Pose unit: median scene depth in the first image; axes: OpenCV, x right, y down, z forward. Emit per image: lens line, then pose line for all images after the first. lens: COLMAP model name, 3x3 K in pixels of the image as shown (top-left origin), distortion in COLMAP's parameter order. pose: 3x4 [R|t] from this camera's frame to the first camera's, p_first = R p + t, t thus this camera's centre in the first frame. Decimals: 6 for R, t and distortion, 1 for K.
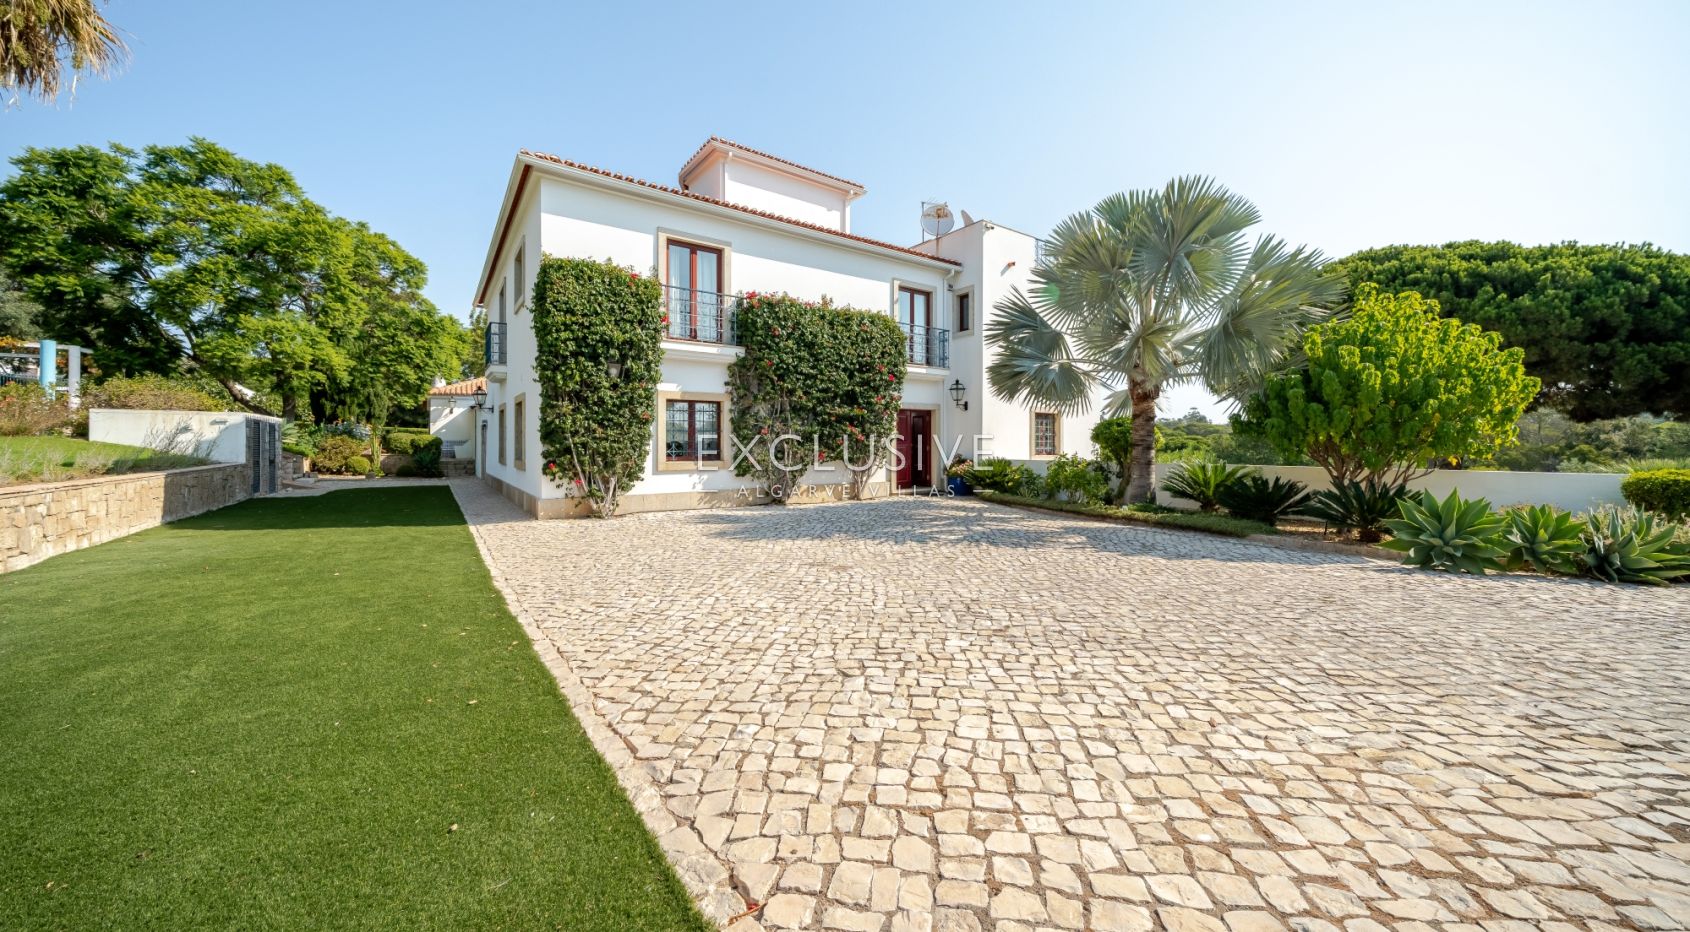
lens RADIAL K [[585.9, 0, 852.2], [0, 585.9, 440.2], [0, 0, 1]] dist [-0.005113, 0.000028]
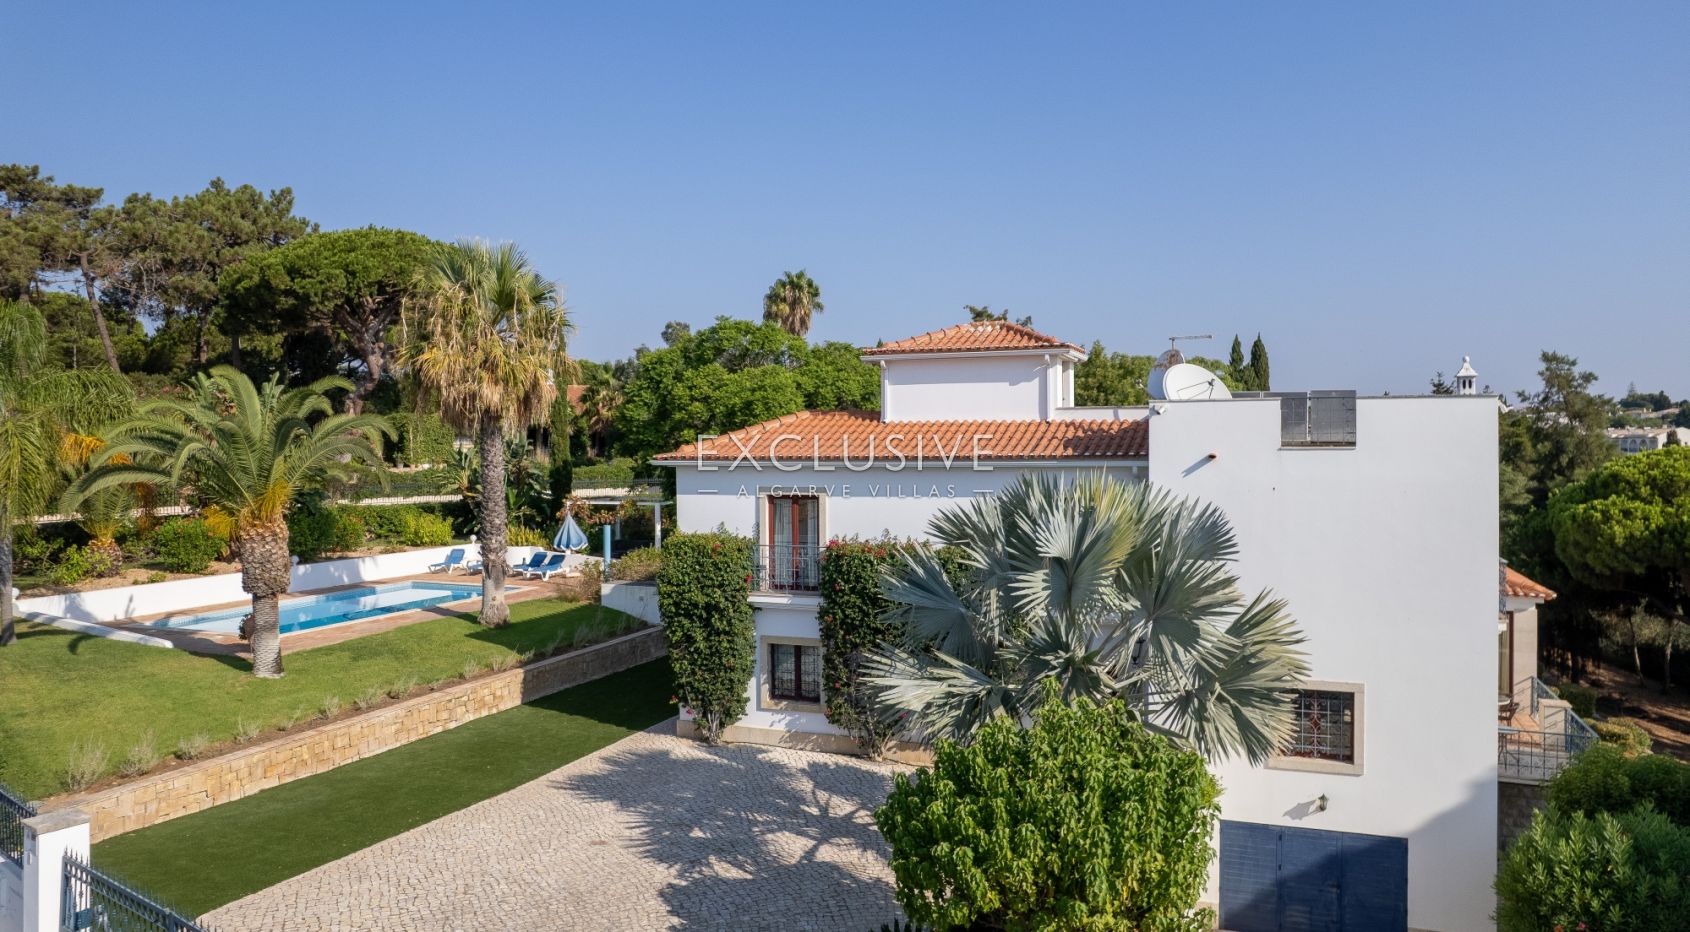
lens RADIAL K [[1090.8, 0, 845.0], [0, 1090.8, 466.0], [0, 0, 1]] dist [-0.039055, 0.043565]
pose [[0.545240, 0.015255, -0.838141, 1.389125], [0.006515, 0.999727, 0.022435, -0.424558], [0.838254, -0.017693, 0.544992, 0.021043]]
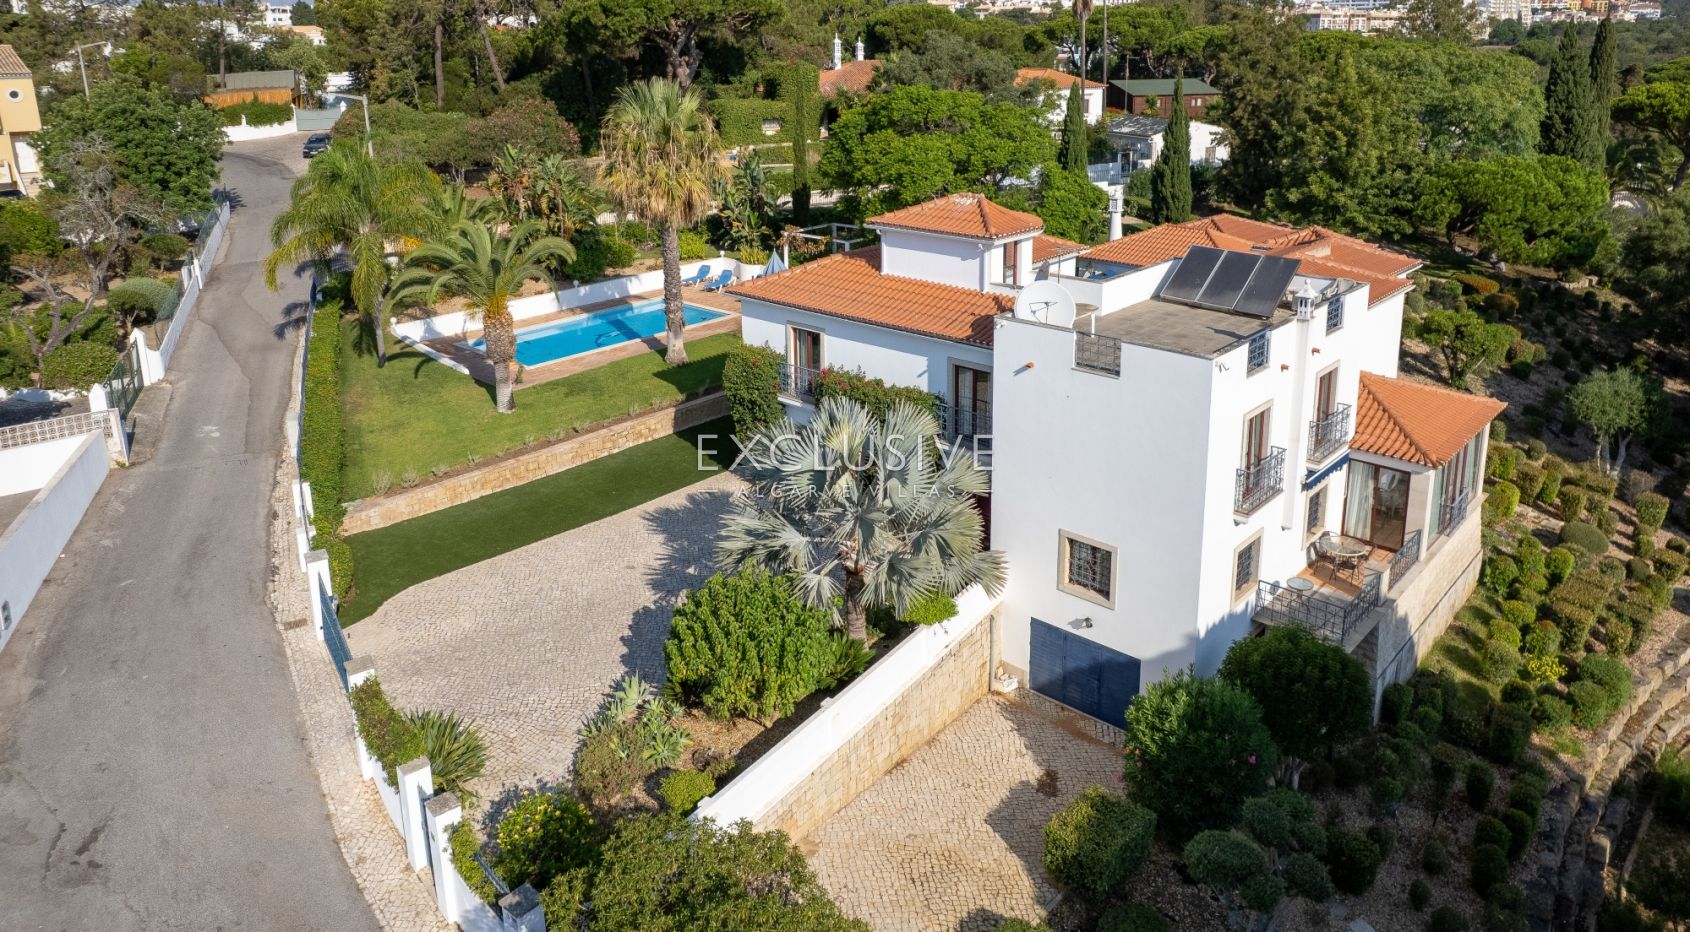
lens RADIAL K [[1129.5, 0, 826.9], [0, 1129.5, 271.0], [0, 0, 1]] dist [-0.014287, 0.004876]
pose [[0.189755, 0.201991, -0.960829, 2.341858], [0.025838, 0.977243, 0.210545, -1.044022], [0.981491, -0.064778, 0.180218, 0.551930]]
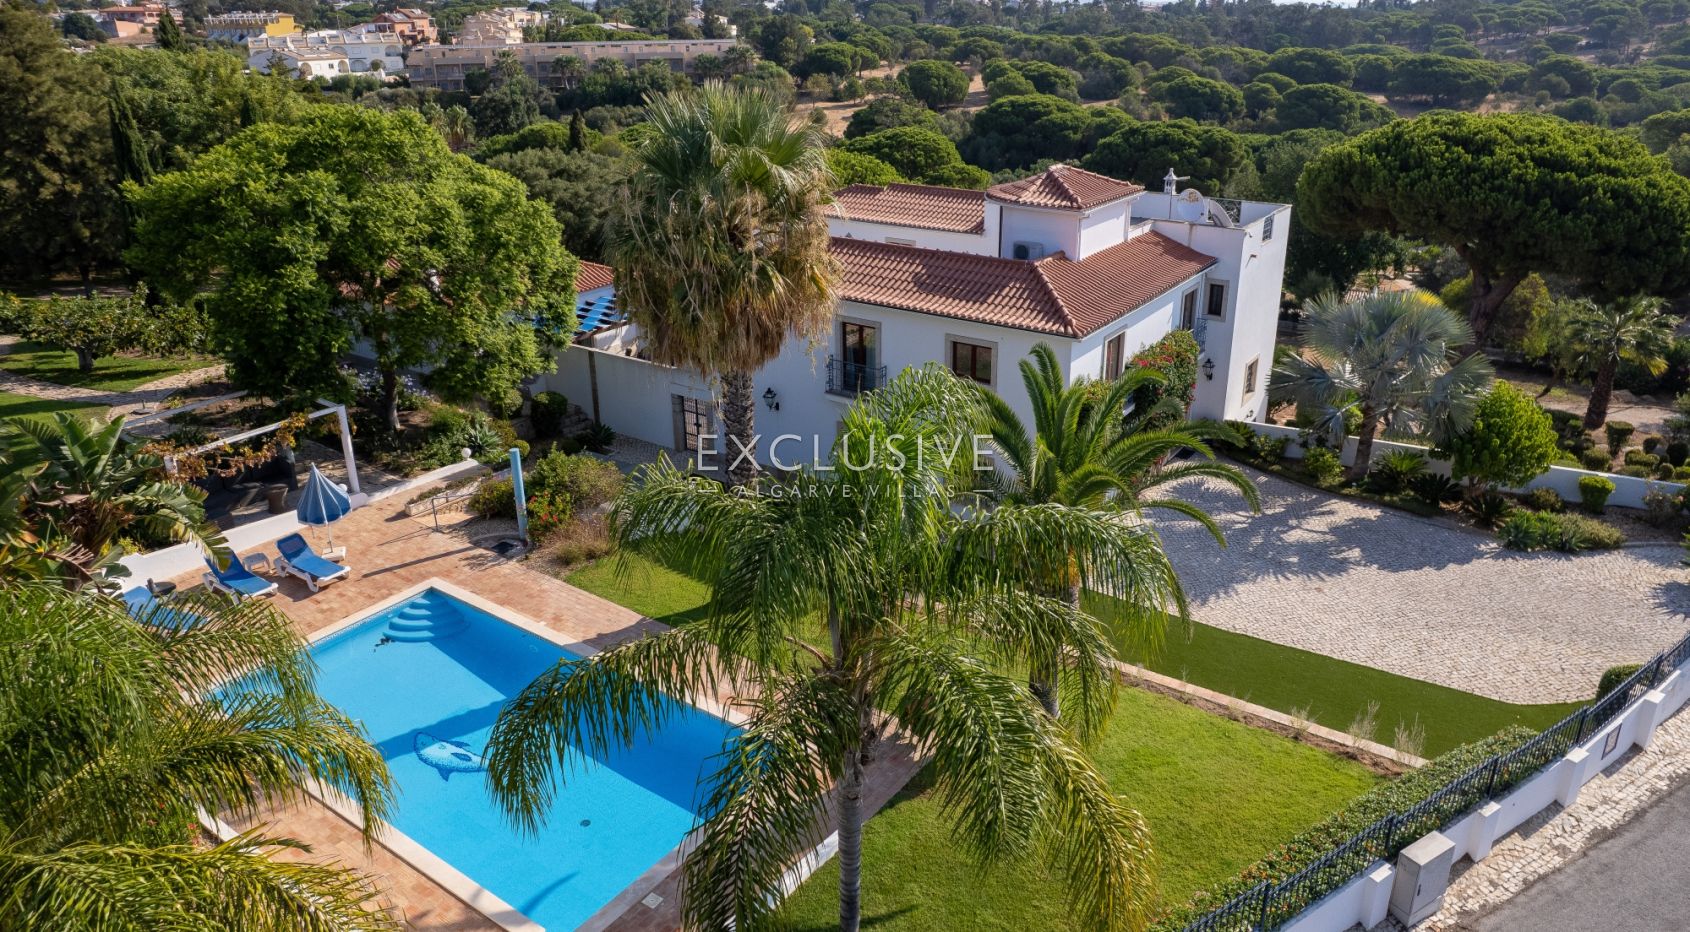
lens RADIAL K [[1112.0, 0, 845.7], [0, 1112.0, 411.7], [0, 0, 1]] dist [-0.064743, 0.031308]
pose [[0.946881, -0.118656, 0.298894, -1.581820], [0.009704, 0.939559, 0.342249, -1.021219], [-0.321439, -0.321169, 0.890802, -1.066675]]
